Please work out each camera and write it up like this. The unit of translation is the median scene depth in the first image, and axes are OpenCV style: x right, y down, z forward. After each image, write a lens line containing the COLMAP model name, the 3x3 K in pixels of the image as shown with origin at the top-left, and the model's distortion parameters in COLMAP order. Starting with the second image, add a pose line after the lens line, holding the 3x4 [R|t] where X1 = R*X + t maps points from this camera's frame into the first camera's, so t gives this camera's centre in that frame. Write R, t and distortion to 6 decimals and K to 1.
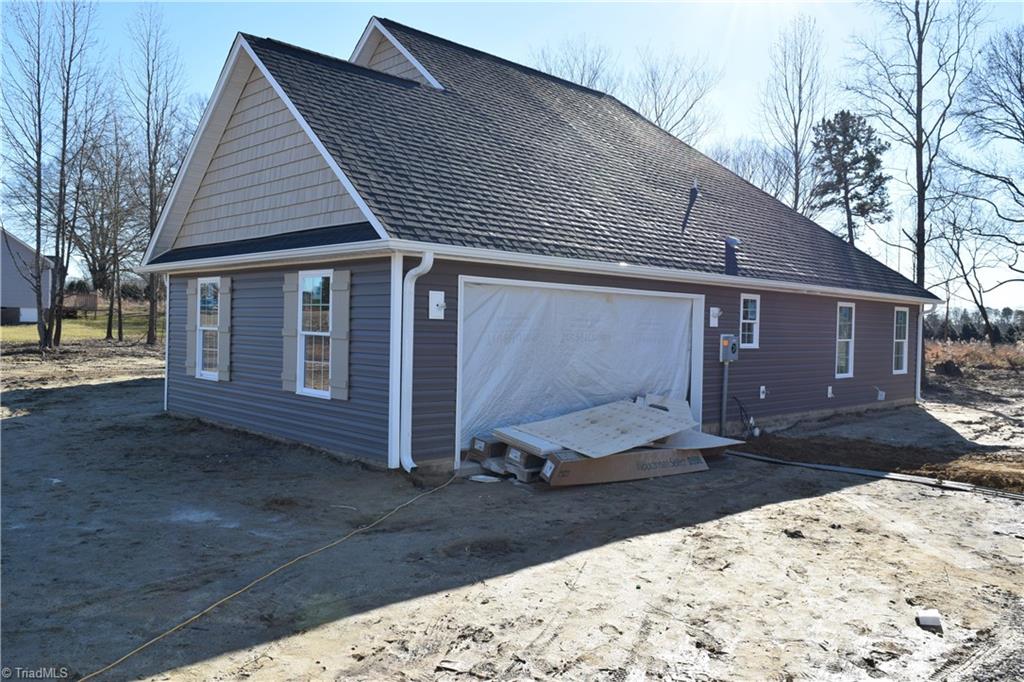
lens RADIAL K [[791.6, 0, 515.2], [0, 791.6, 337.8], [0, 0, 1]] dist [-0.017160, -0.002472]
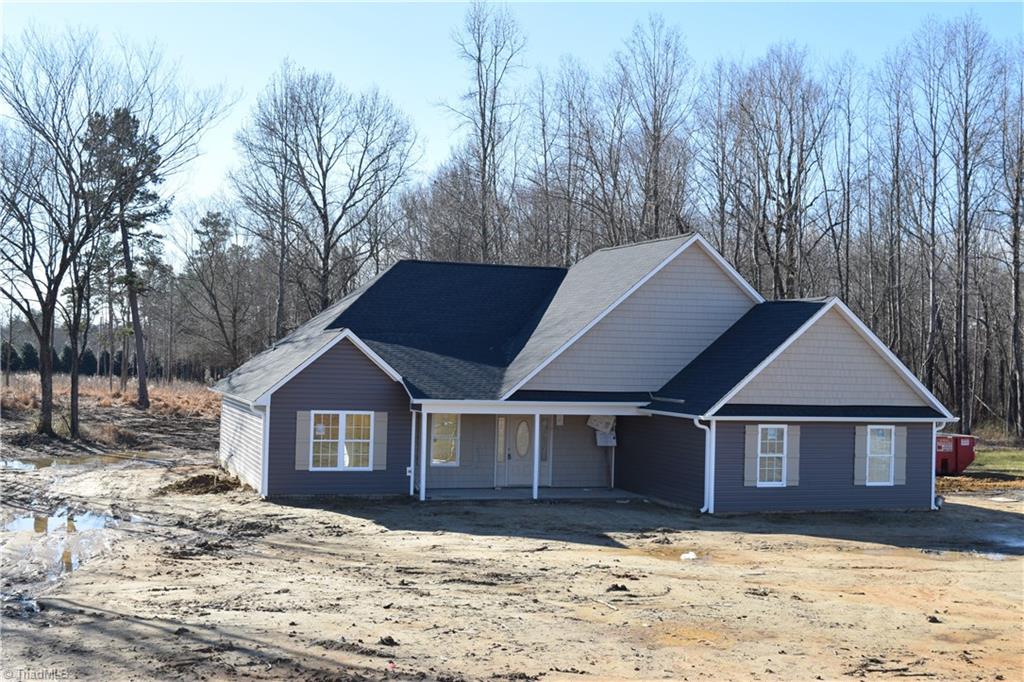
lens RADIAL K [[1294.6, 0, 512.0], [0, 1294.6, 341.0], [0, 0, 1]] dist [-0.002689, -0.004645]
pose [[0.399079, -0.003168, 0.916911, -3.608784], [-0.002888, 0.999985, 0.004712, -0.307849], [-0.916912, -0.004528, 0.399064, 0.503090]]
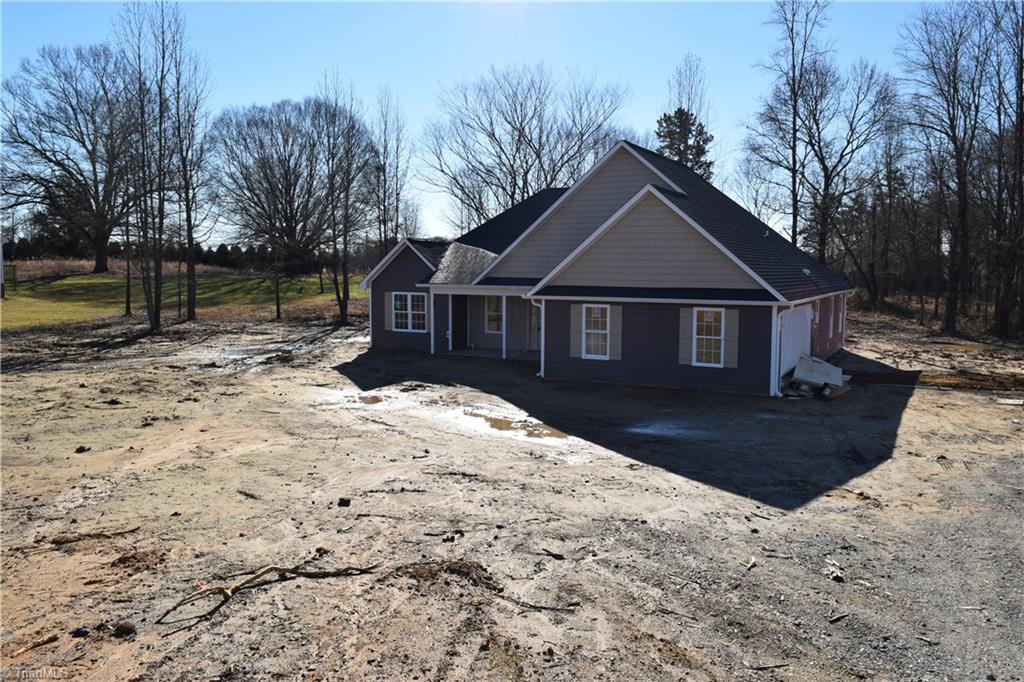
lens RADIAL K [[791.6, 0, 515.2], [0, 791.6, 337.8], [0, 0, 1]] dist [-0.017160, -0.002472]
pose [[0.951769, -0.045741, 0.303388, -1.330792], [0.021717, 0.996388, 0.082092, -0.181774], [-0.306047, -0.071544, 0.949324, -0.823623]]
